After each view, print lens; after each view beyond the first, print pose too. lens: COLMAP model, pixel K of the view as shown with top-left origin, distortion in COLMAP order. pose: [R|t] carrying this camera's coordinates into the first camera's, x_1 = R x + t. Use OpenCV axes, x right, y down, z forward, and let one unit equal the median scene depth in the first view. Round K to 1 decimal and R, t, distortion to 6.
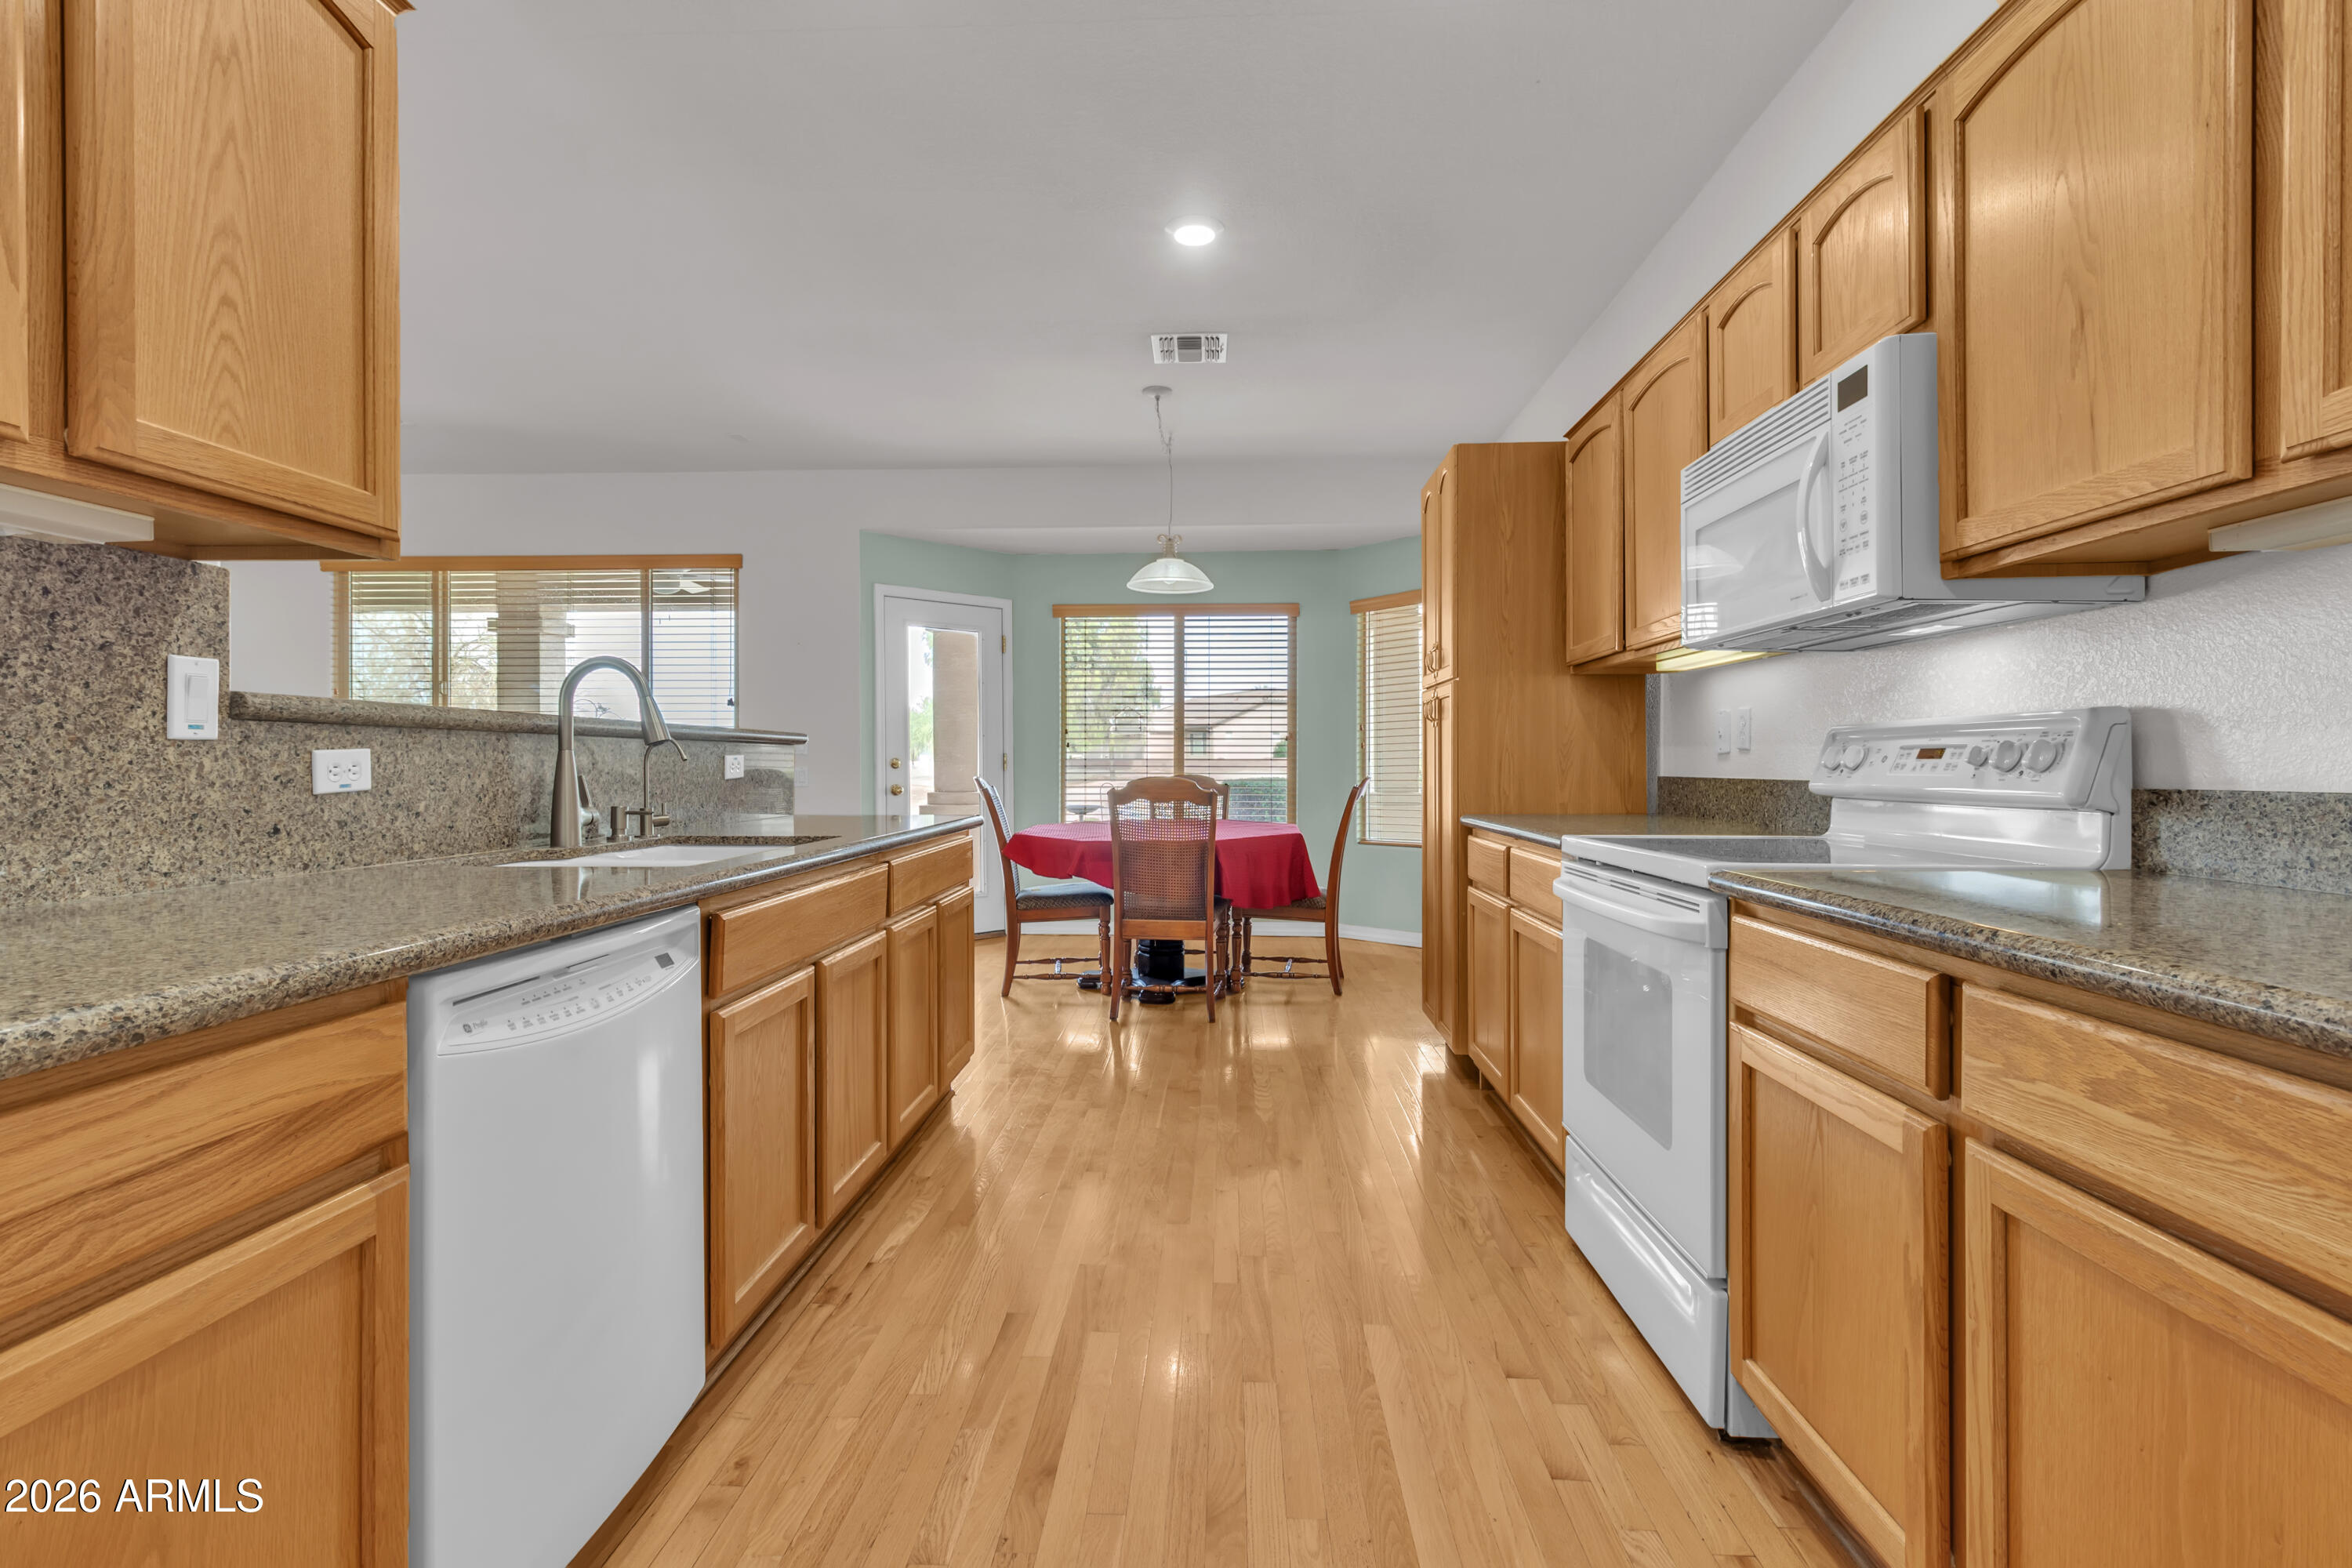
lens RADIAL K [[1034.3, 0, 1214.2], [0, 1034.3, 770.5], [0, 0, 1]] dist [0.000821, 0.000018]
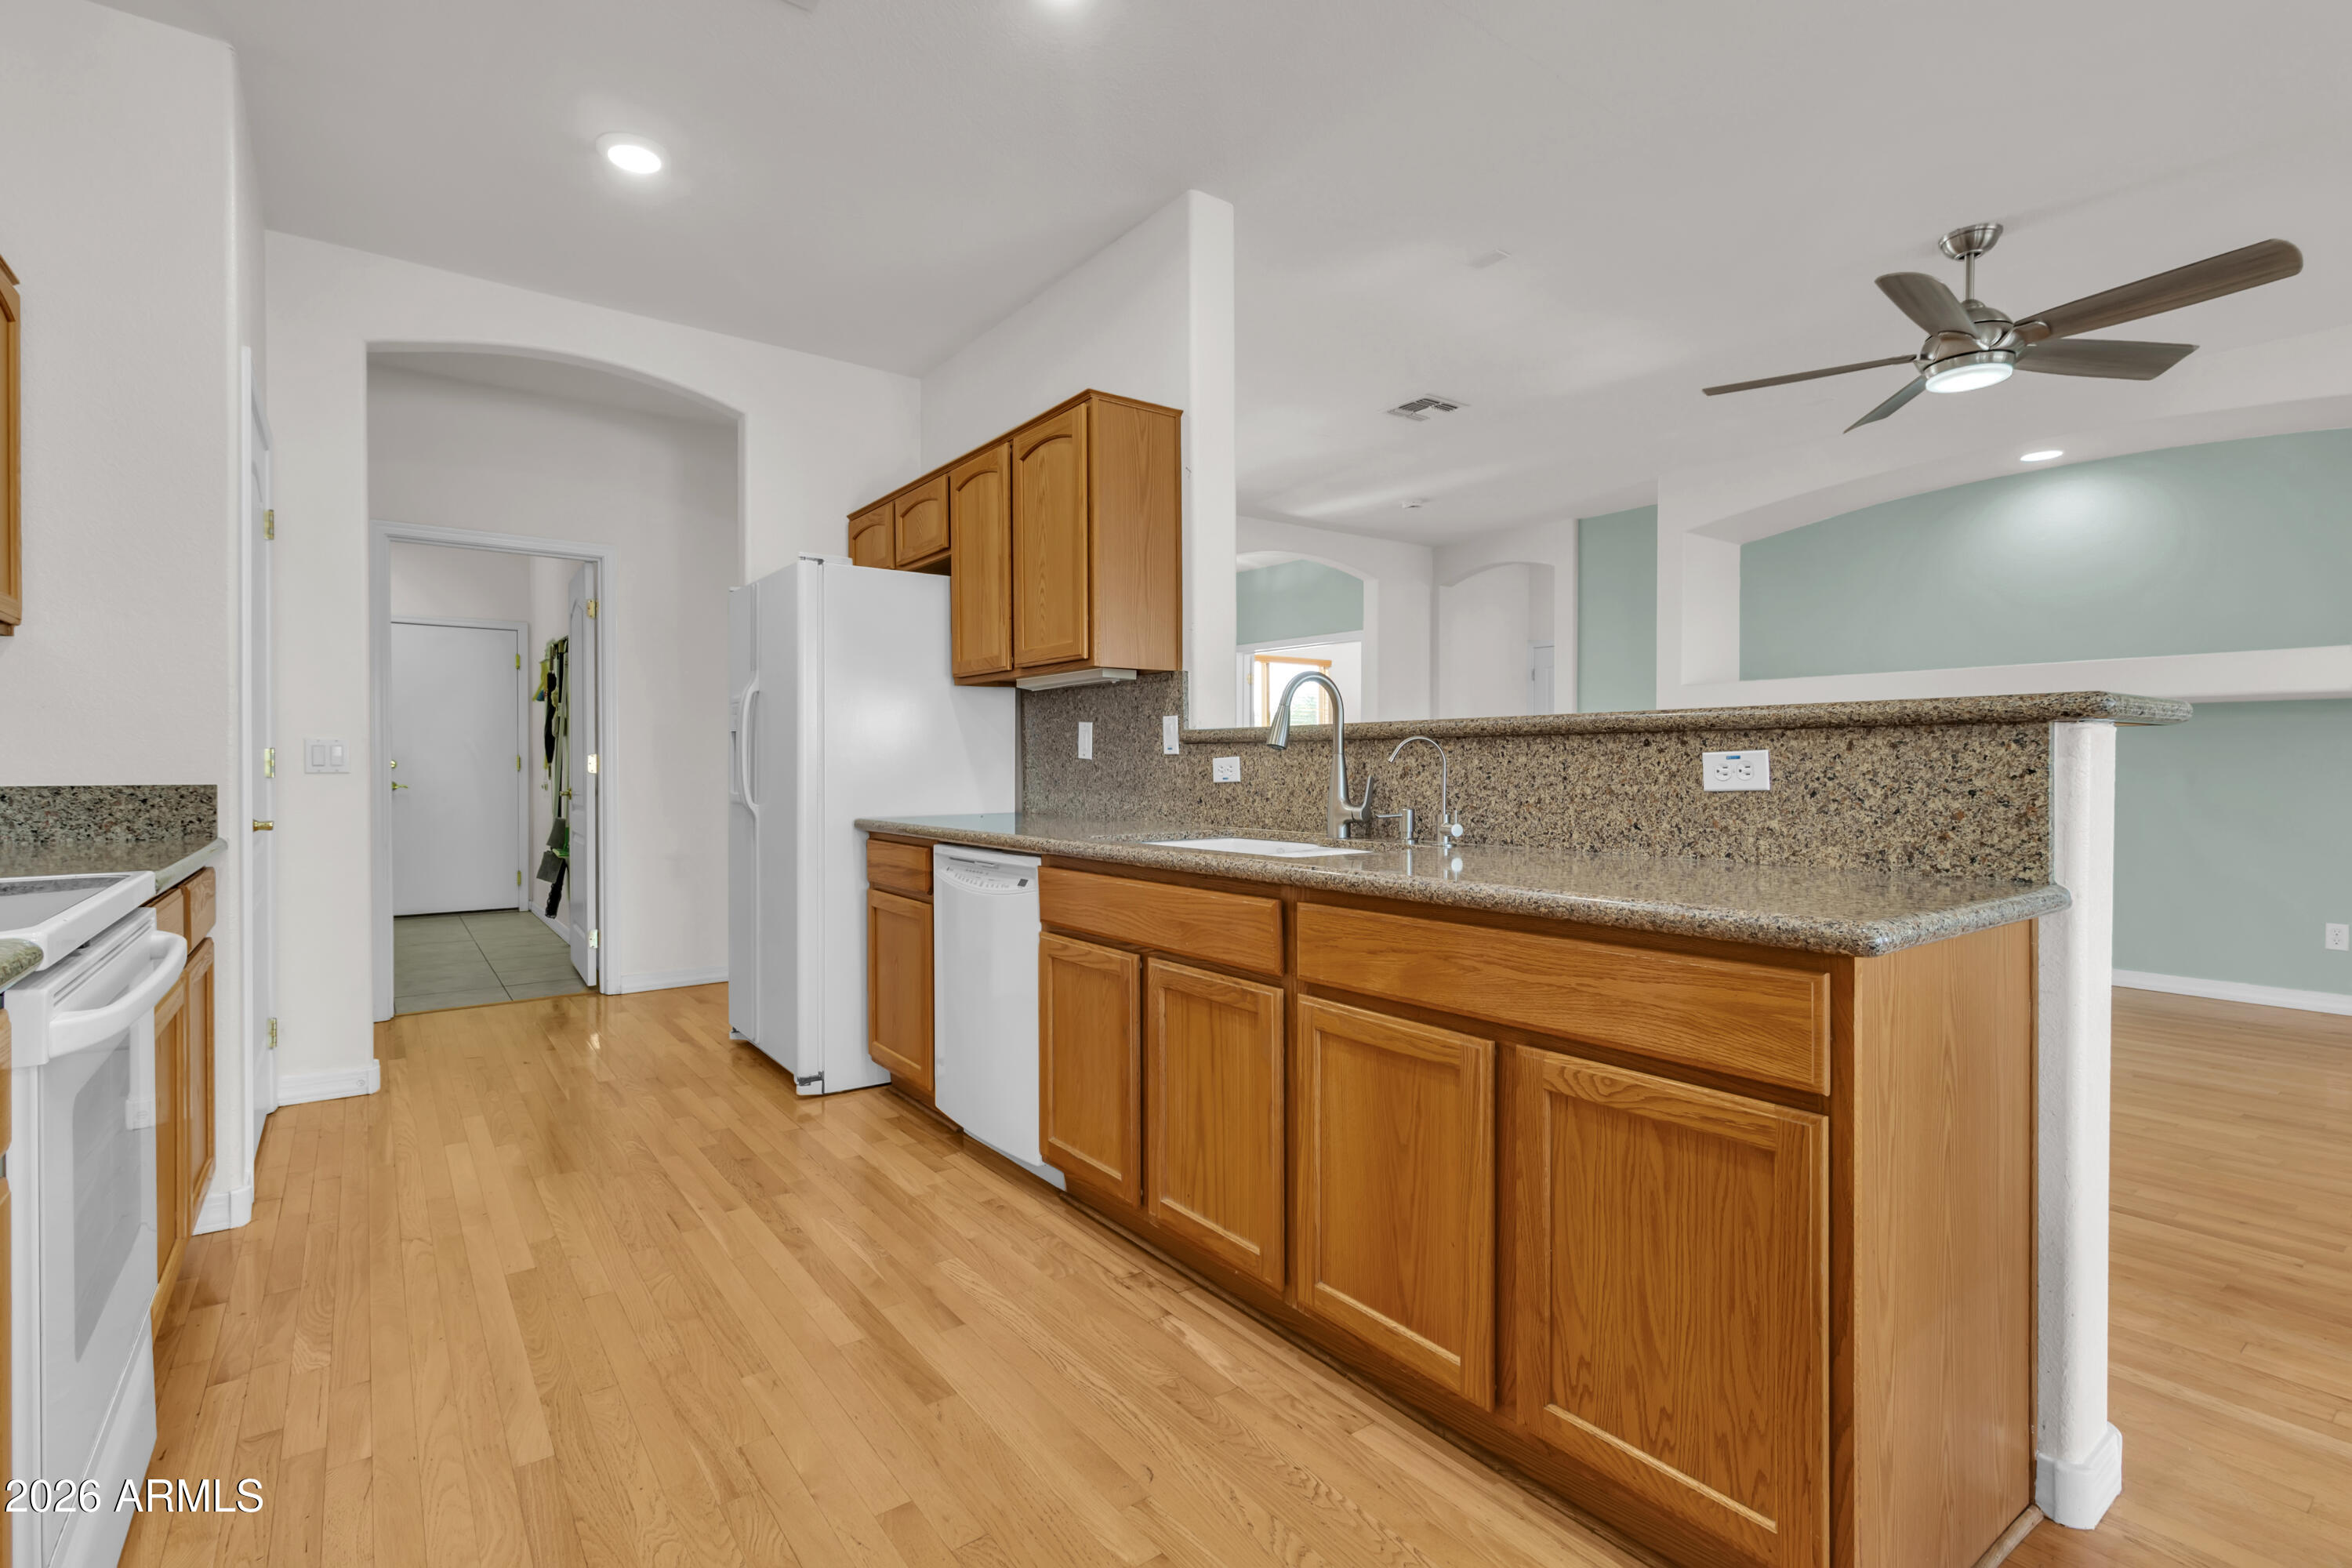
lens RADIAL K [[1085.4, 0, 1168.6], [0, 1085.4, 770.3], [0, 0, 1]] dist [0.003410, 0.000083]
pose [[-0.793059, 0.006544, -0.609110, 0.328510], [-0.000521, 0.999935, 0.011421, -0.019005], [0.609145, 0.009374, -0.793004, 2.322683]]
